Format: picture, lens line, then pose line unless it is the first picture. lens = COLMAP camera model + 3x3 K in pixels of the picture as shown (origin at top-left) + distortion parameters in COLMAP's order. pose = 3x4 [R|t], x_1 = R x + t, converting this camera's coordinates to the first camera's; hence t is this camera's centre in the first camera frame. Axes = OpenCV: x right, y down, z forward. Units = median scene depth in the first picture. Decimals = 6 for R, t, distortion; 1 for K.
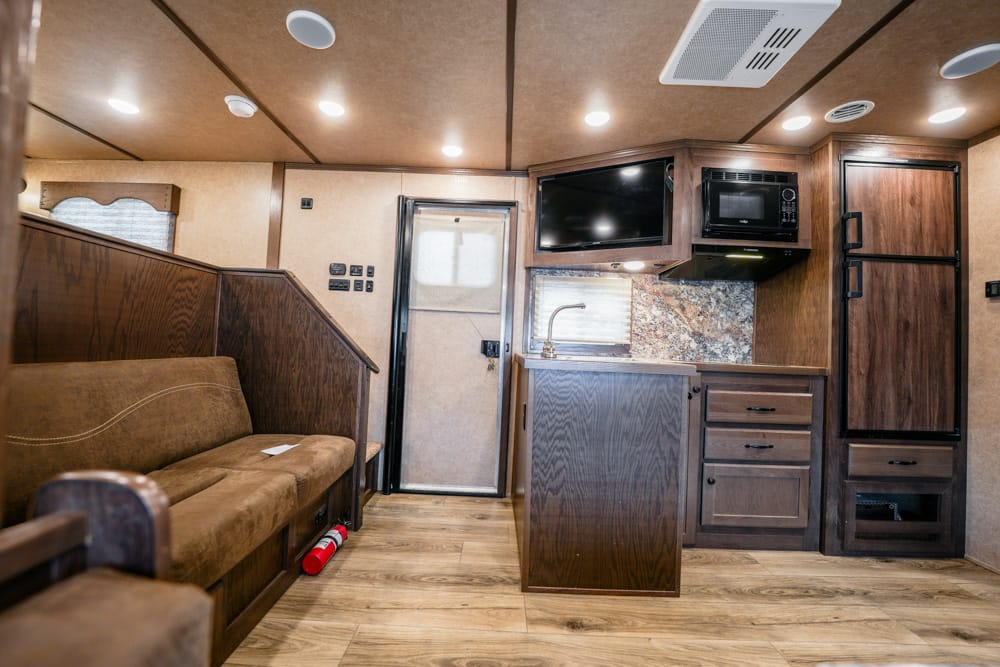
lens RADIAL K [[403.6, 0, 498.9], [0, 403.6, 334.9], [0, 0, 1]] dist [-0.026320, 0.001251]
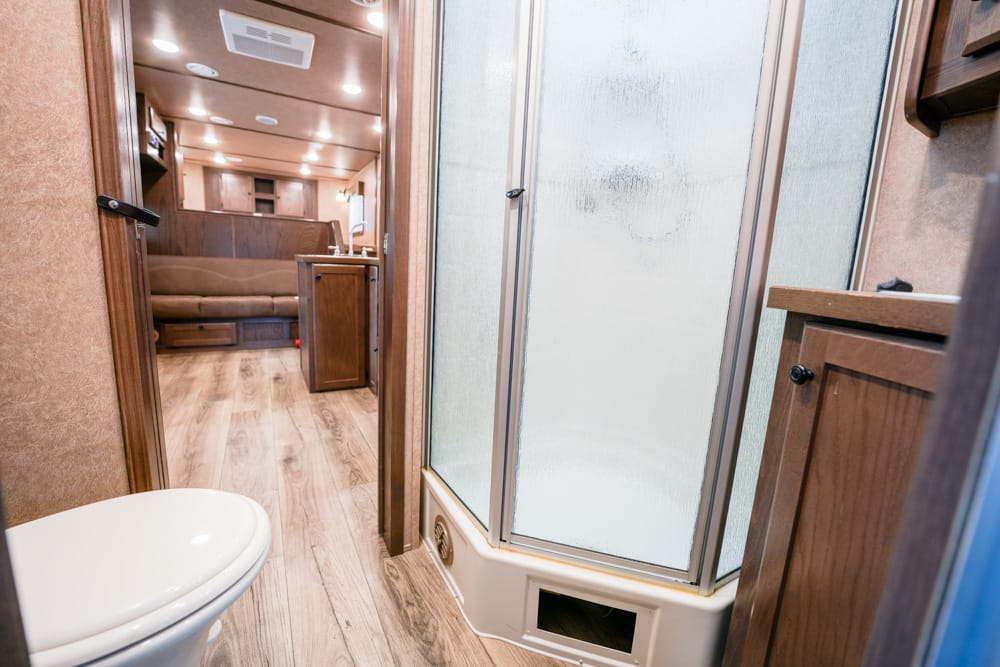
lens RADIAL K [[403.6, 0, 495.7], [0, 403.6, 330.6], [0, 0, 1]] dist [-0.026320, 0.001251]
pose [[0.506344, 0.126307, -0.853031, 1.834475], [-0.006918, 0.989778, 0.142448, 0.110265], [0.862304, -0.066227, 0.502042, 0.668909]]
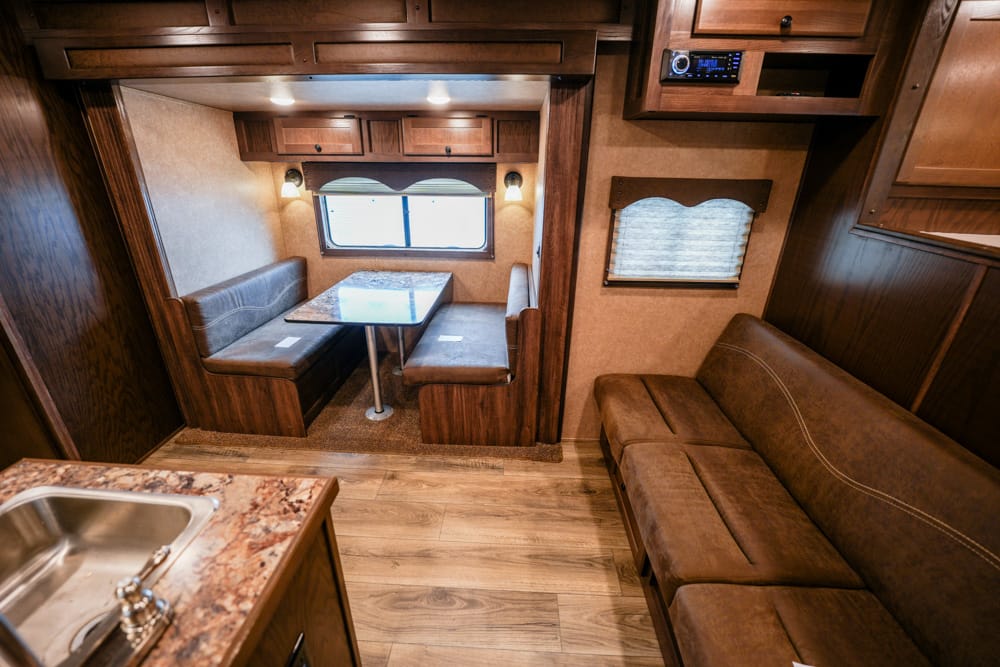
lens RADIAL K [[403.6, 0, 498.2], [0, 403.6, 335.5], [0, 0, 1]] dist [-0.026320, 0.001251]
pose [[-0.997520, -0.068364, 0.016717, -0.106660], [-0.057413, 0.927842, 0.368527, -0.237792], [-0.040705, 0.366653, -0.929467, 1.107710]]
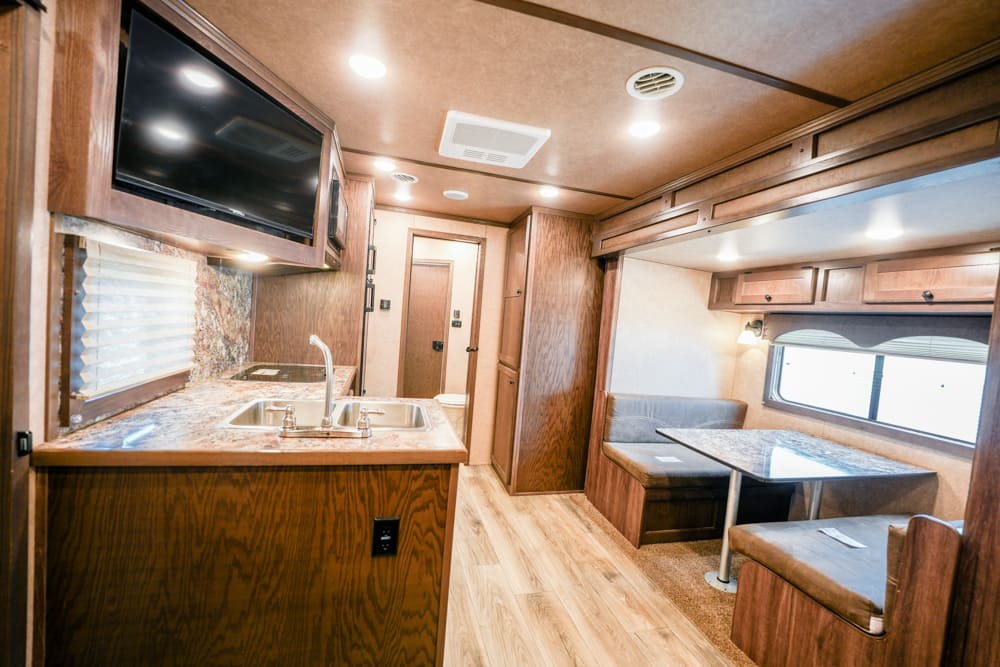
lens RADIAL K [[403.6, 0, 494.3], [0, 403.6, 332.9], [0, 0, 1]] dist [-0.026320, 0.001251]
pose [[-0.256753, -0.102799, 0.960995, -0.504079], [-0.116272, 0.990391, 0.074878, -0.170427], [-0.959458, -0.092511, -0.266238, 0.931587]]
